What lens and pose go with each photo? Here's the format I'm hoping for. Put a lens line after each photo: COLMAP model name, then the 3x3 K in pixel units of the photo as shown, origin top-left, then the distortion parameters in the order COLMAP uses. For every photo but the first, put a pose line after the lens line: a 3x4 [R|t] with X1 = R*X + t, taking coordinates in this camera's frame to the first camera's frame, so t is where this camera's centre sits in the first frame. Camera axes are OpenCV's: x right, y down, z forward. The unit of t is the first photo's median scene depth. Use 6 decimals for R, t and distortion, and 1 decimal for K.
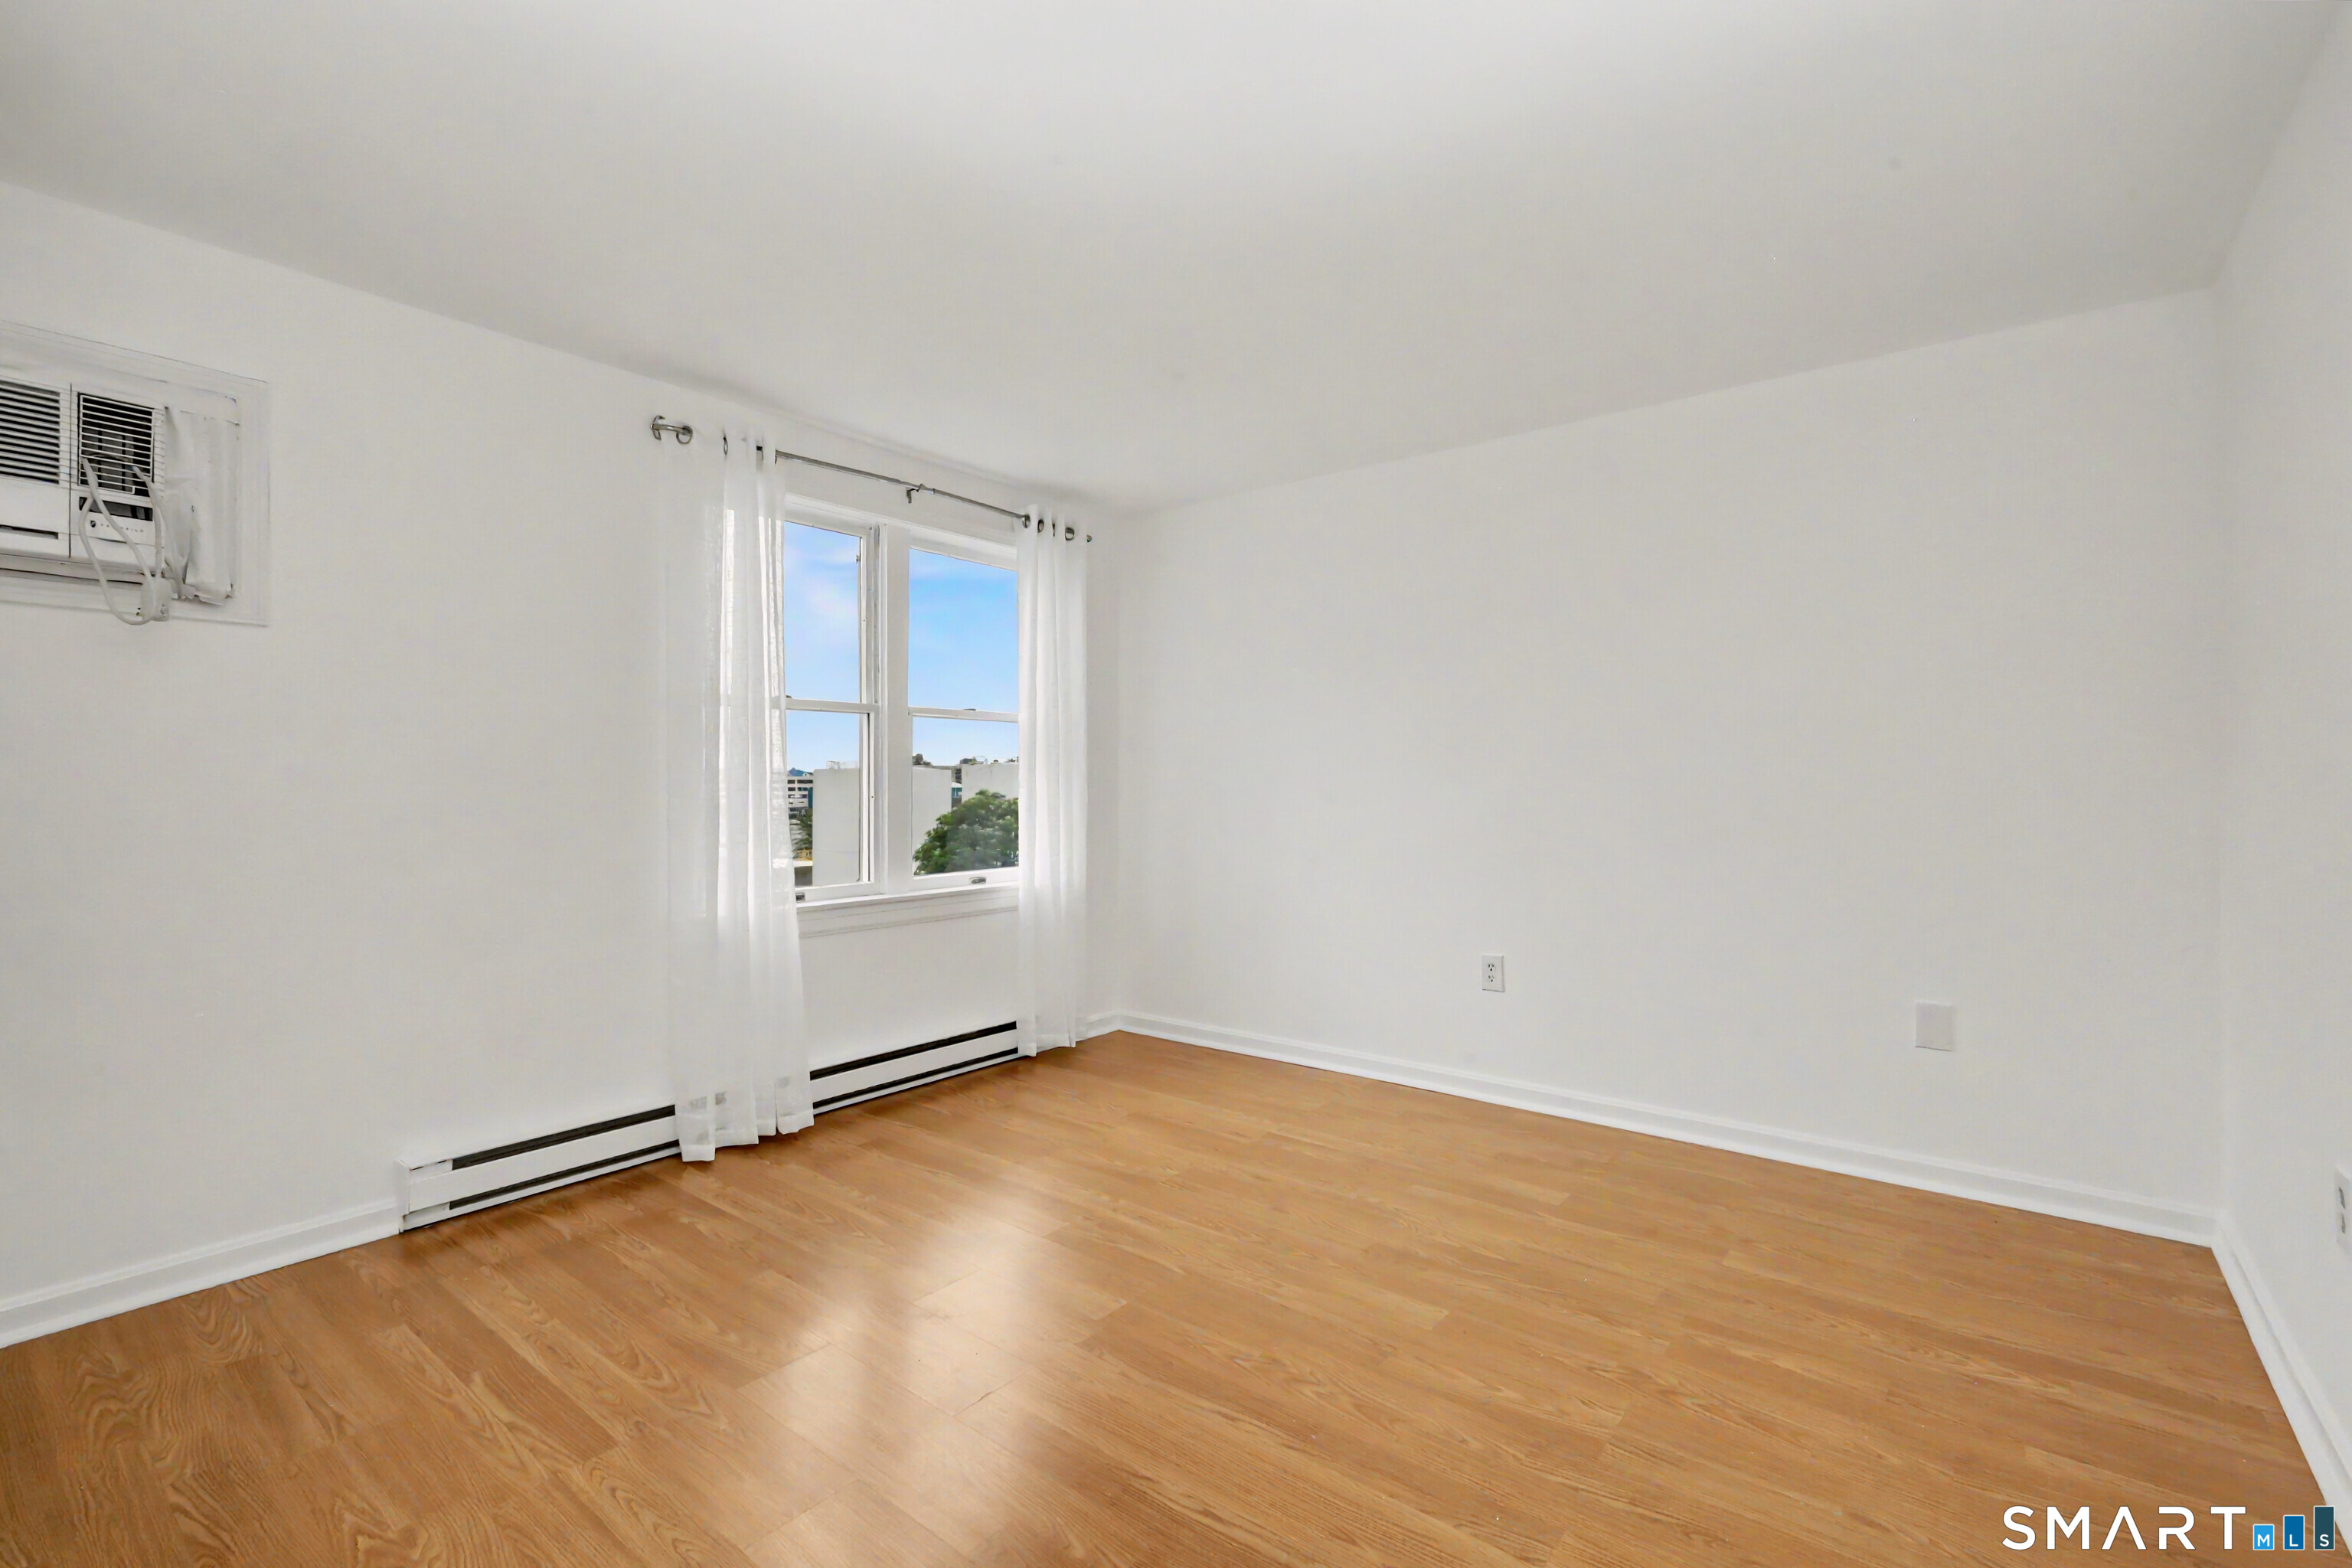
lens RADIAL K [[1043.4, 0, 1179.4], [0, 1043.4, 780.4], [0, 0, 1]] dist [0.001183, 0.000156]
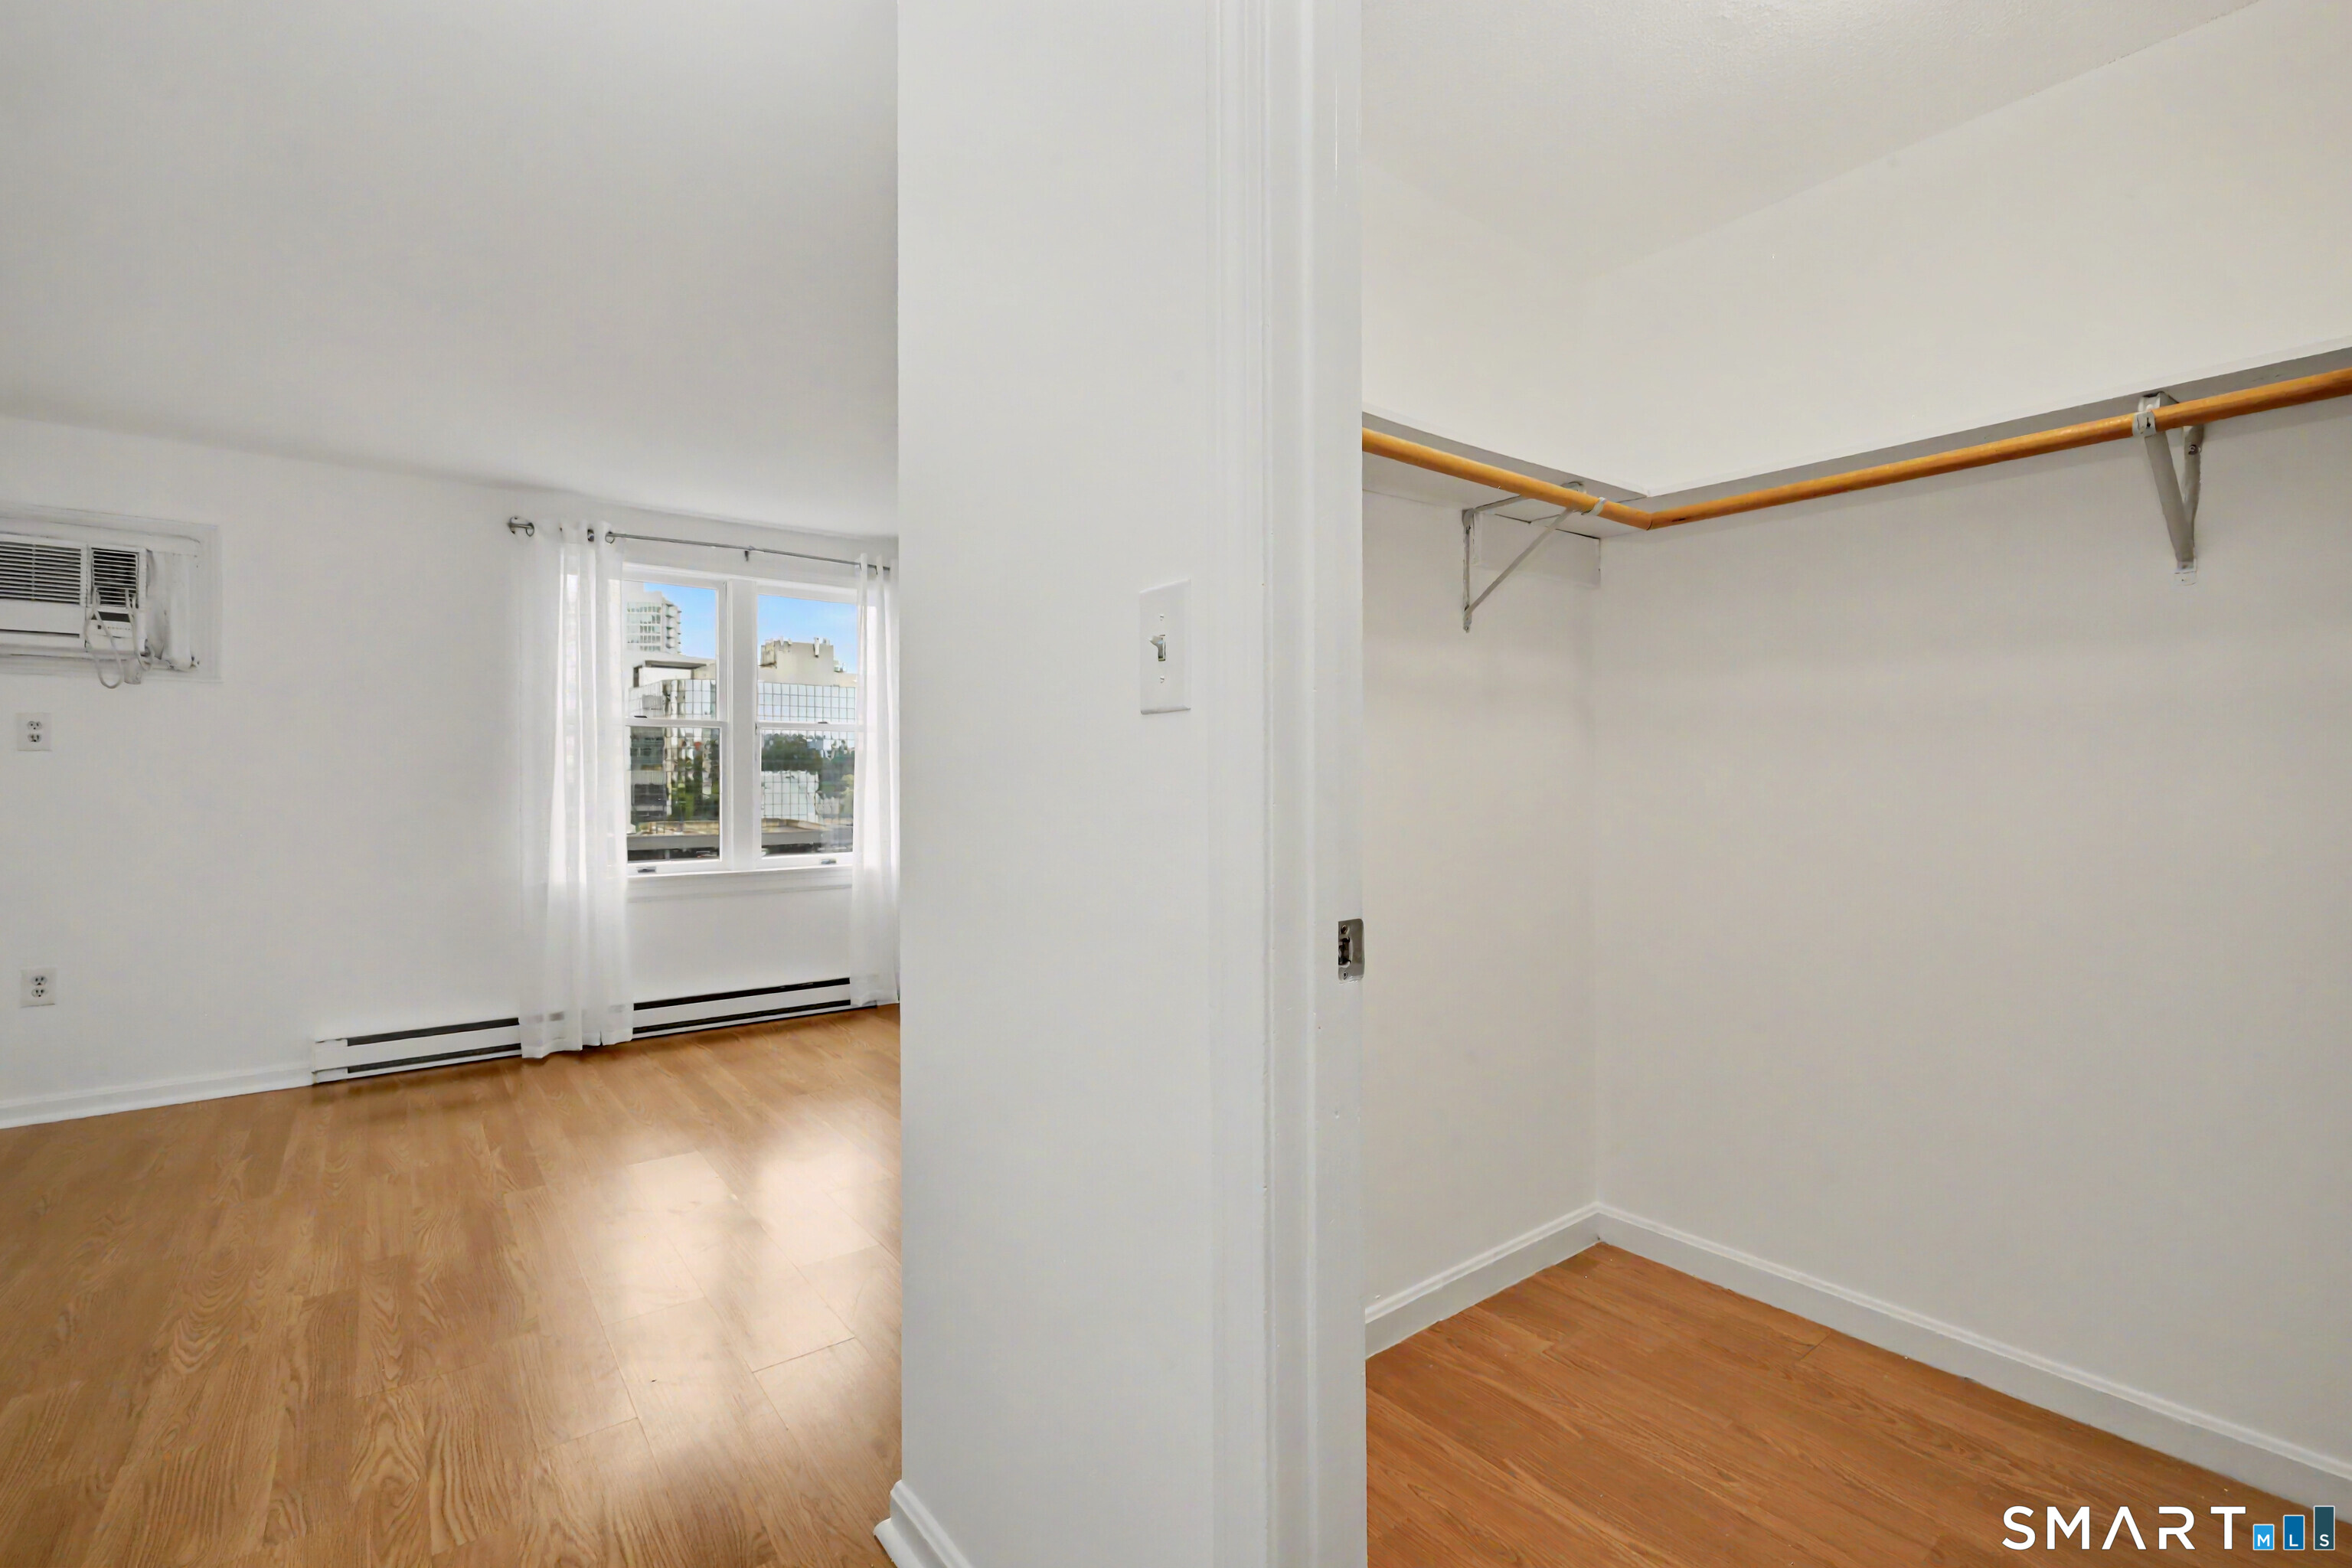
lens RADIAL K [[1043.4, 0, 1179.4], [0, 1043.4, 780.4], [0, 0, 1]] dist [0.001183, 0.000156]
pose [[0.963264, -0.015085, -0.268133, 0.781942], [0.012076, 0.999844, -0.012867, 0.030160], [0.268286, 0.009156, 0.963296, -0.099807]]
